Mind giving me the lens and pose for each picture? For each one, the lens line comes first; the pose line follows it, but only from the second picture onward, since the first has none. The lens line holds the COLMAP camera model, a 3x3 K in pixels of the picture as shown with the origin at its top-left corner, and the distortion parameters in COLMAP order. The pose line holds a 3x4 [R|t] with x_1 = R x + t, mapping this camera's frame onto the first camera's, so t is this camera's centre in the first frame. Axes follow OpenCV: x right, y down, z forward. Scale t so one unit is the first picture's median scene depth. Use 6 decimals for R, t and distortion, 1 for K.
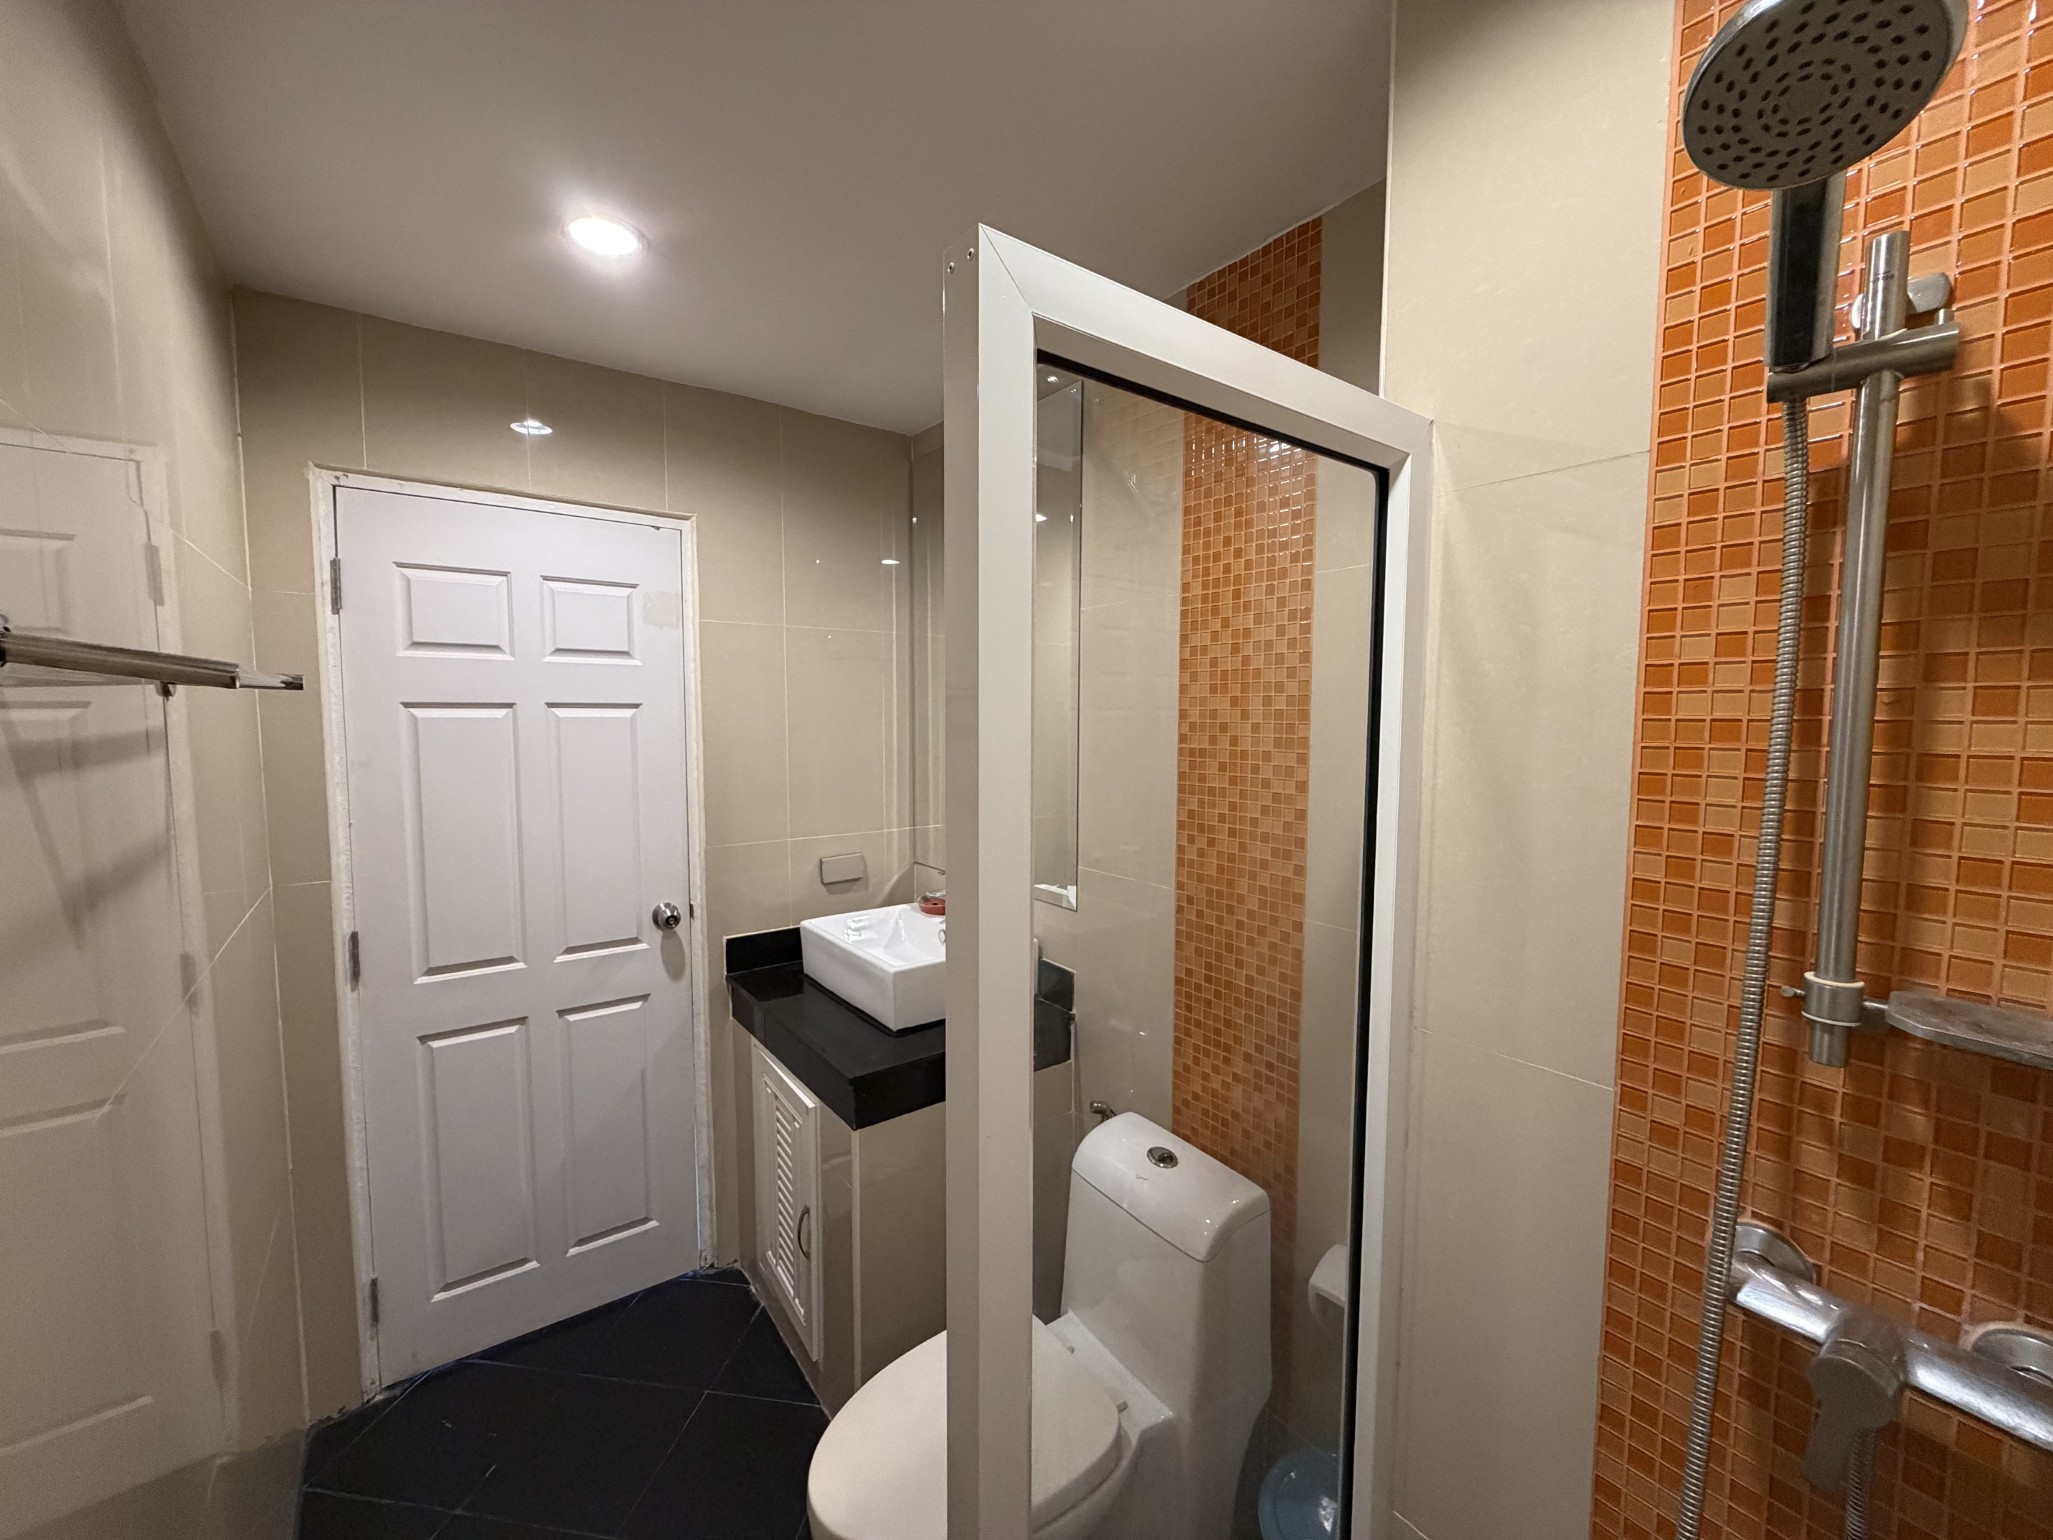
lens RADIAL K [[821.5, 0, 1025.5], [0, 821.5, 775.8], [0, 0, 1]] dist [0.000068, 0.000330]
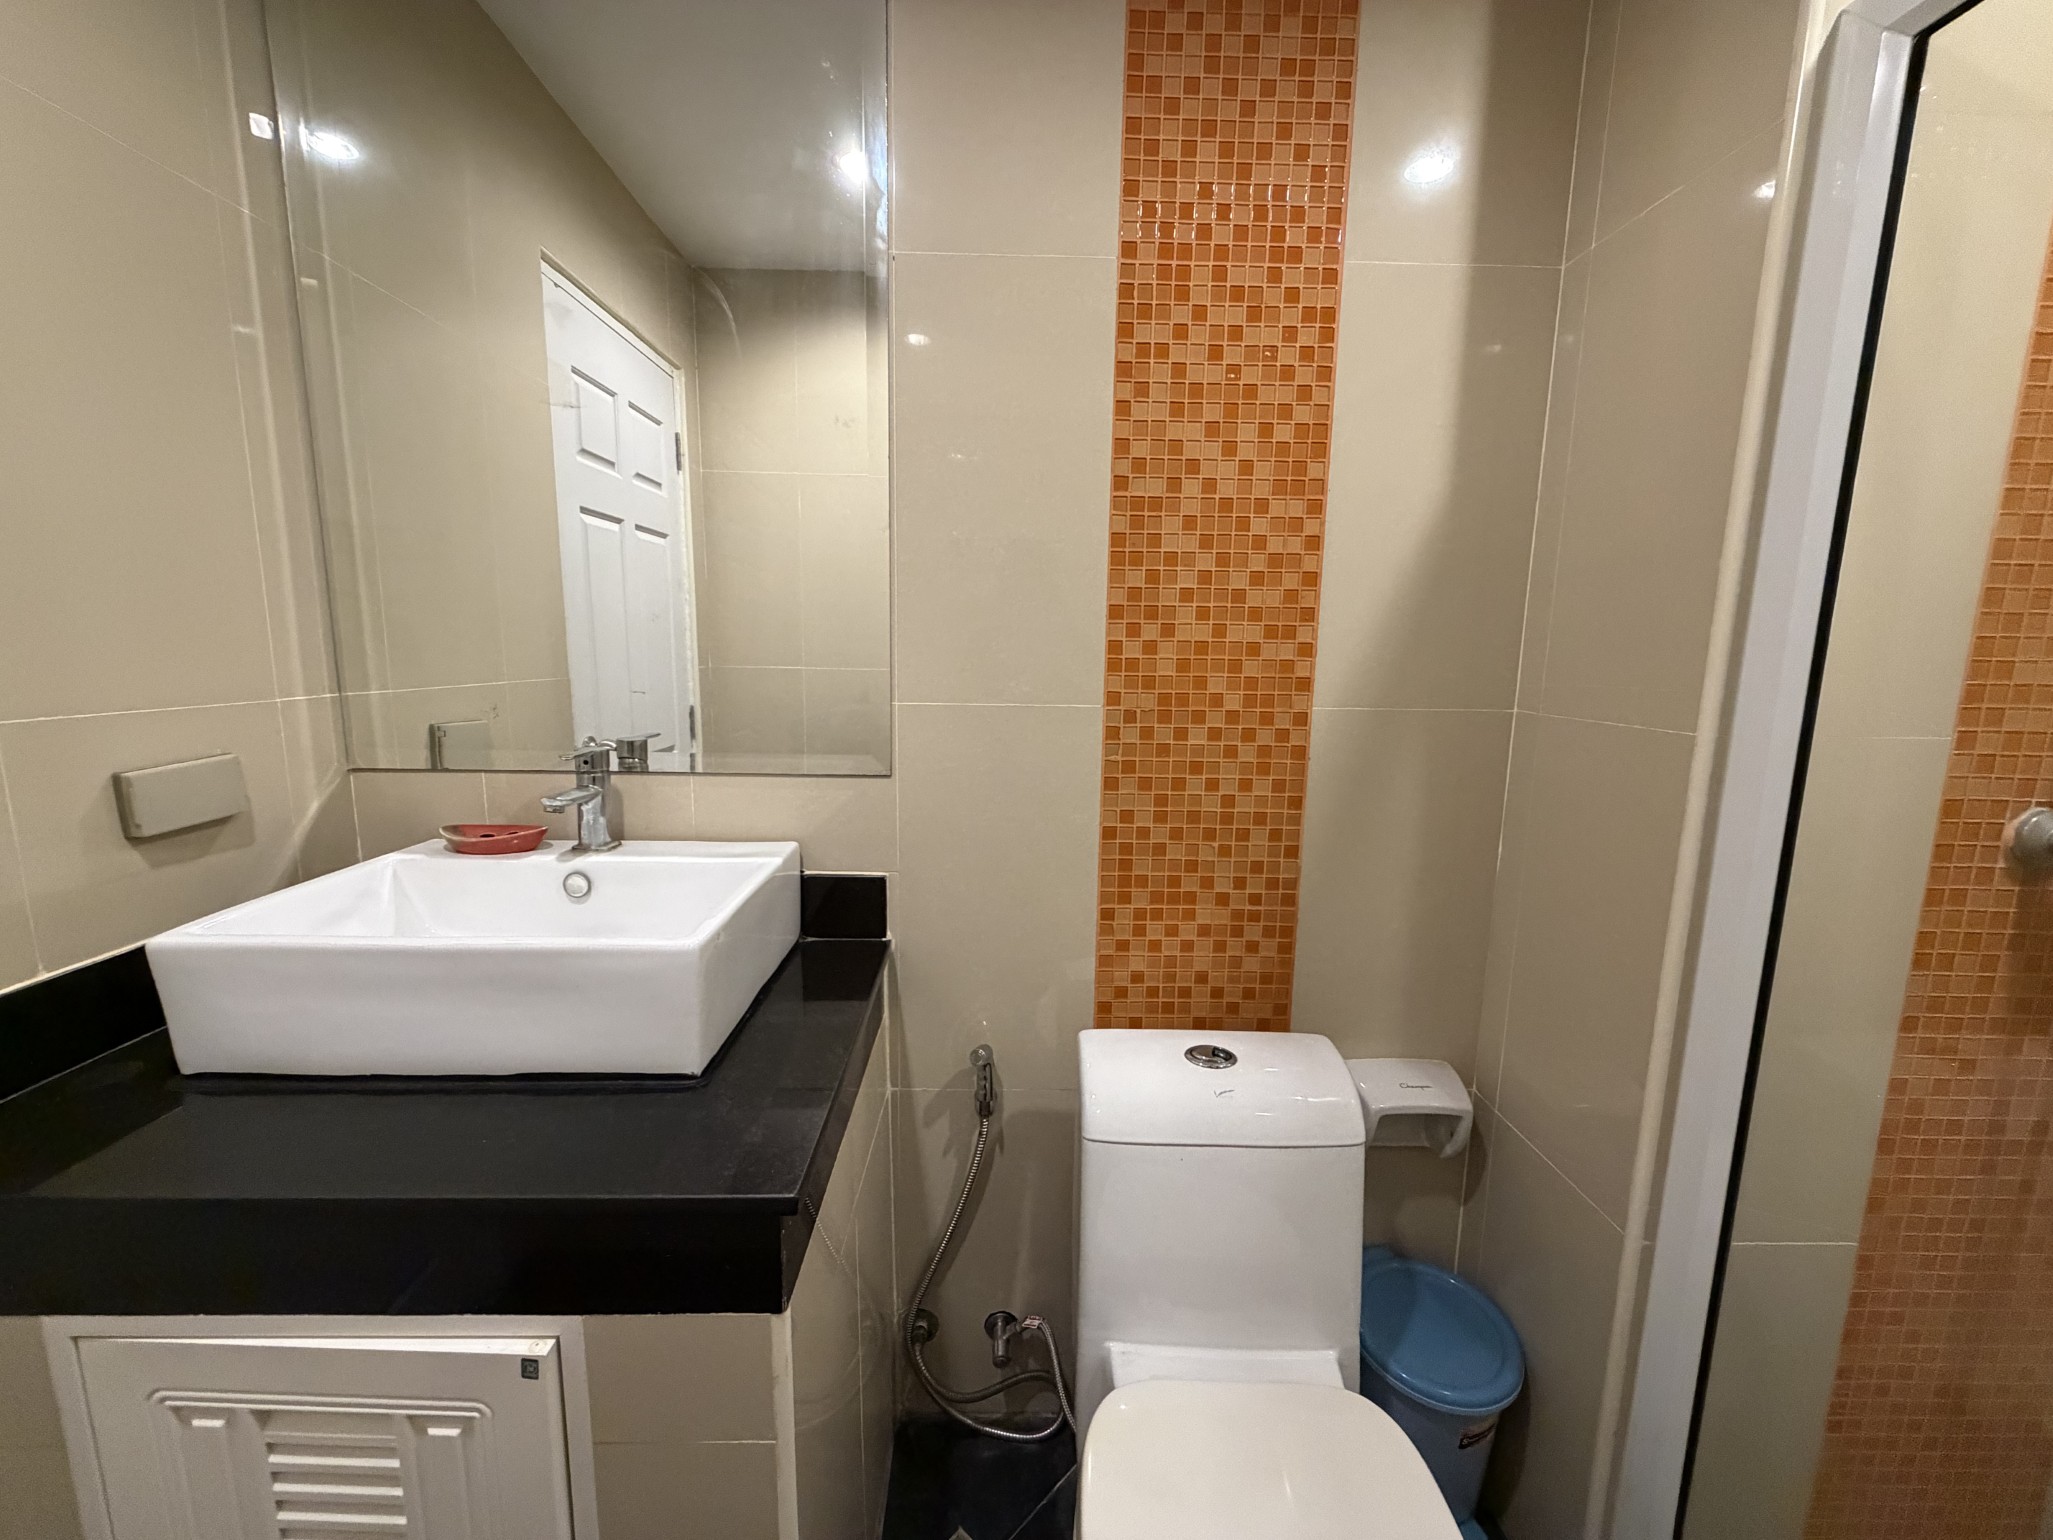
lens RADIAL K [[821.5, 0, 1020.5], [0, 821.5, 772.2], [0, 0, 1]] dist [0.000068, 0.000330]
pose [[0.584542, -0.121901, 0.802154, -0.464130], [0.051009, 0.992215, 0.113612, 0.119521], [-0.809759, -0.025494, 0.586209, 0.689731]]
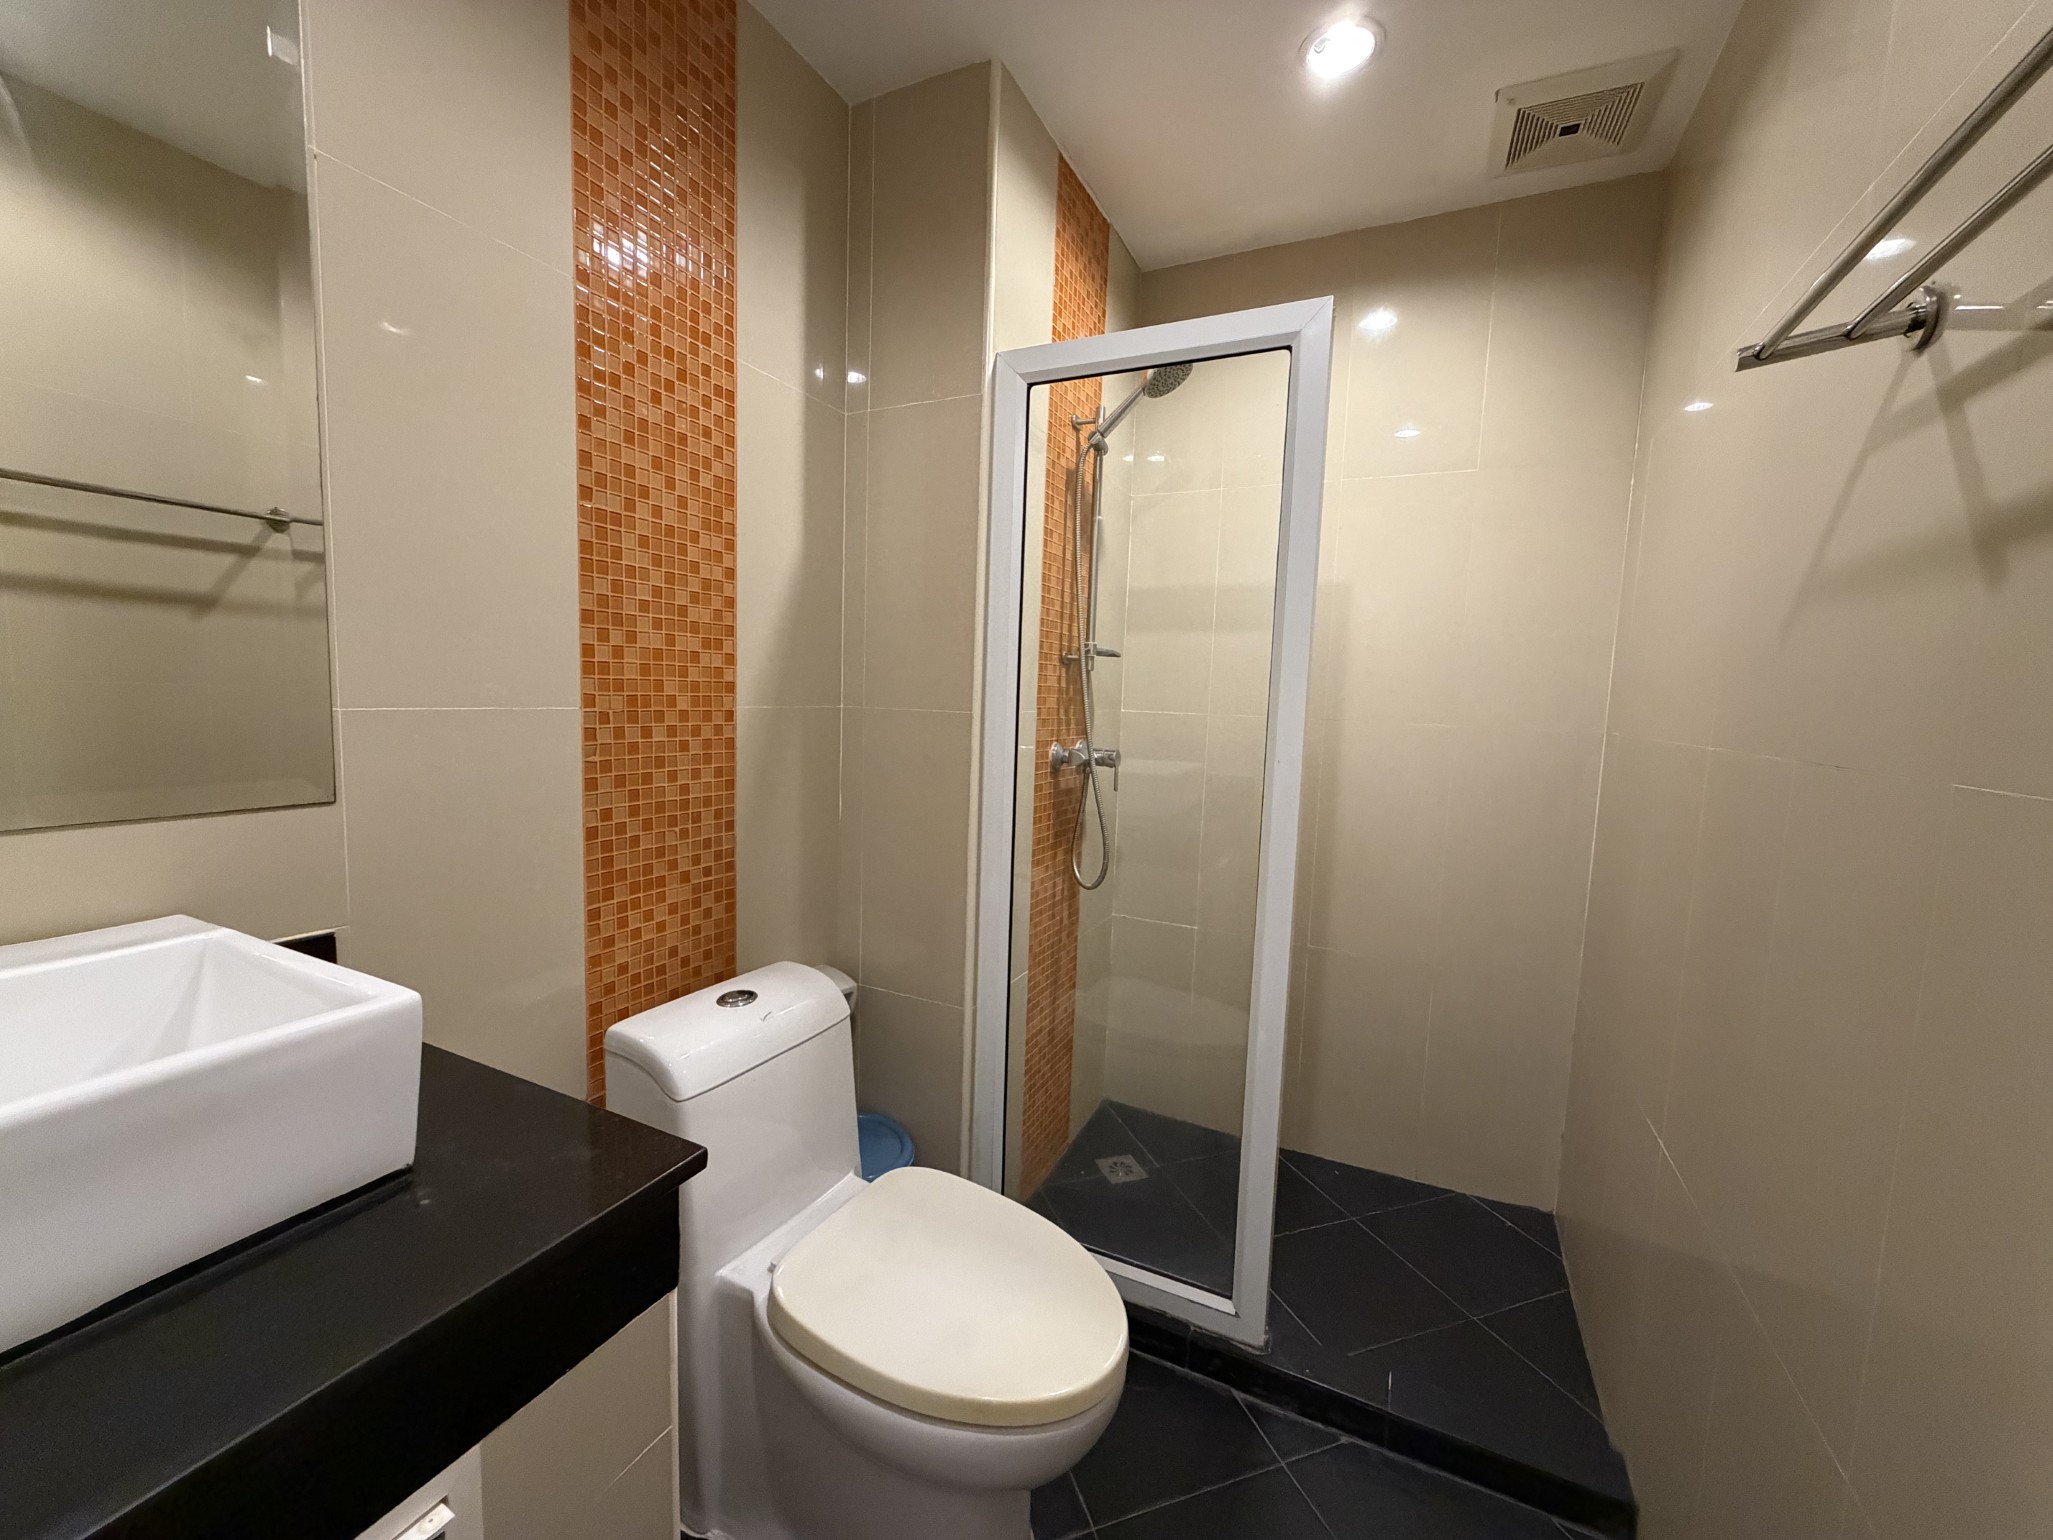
lens RADIAL K [[821.5, 0, 1025.1], [0, 821.5, 773.1], [0, 0, 1]] dist [0.000068, 0.000330]
pose [[-0.456390, -0.110920, 0.882839, -0.678910], [0.032152, 0.989496, 0.140942, 0.114091], [-0.889199, 0.092709, -0.448029, 1.053646]]
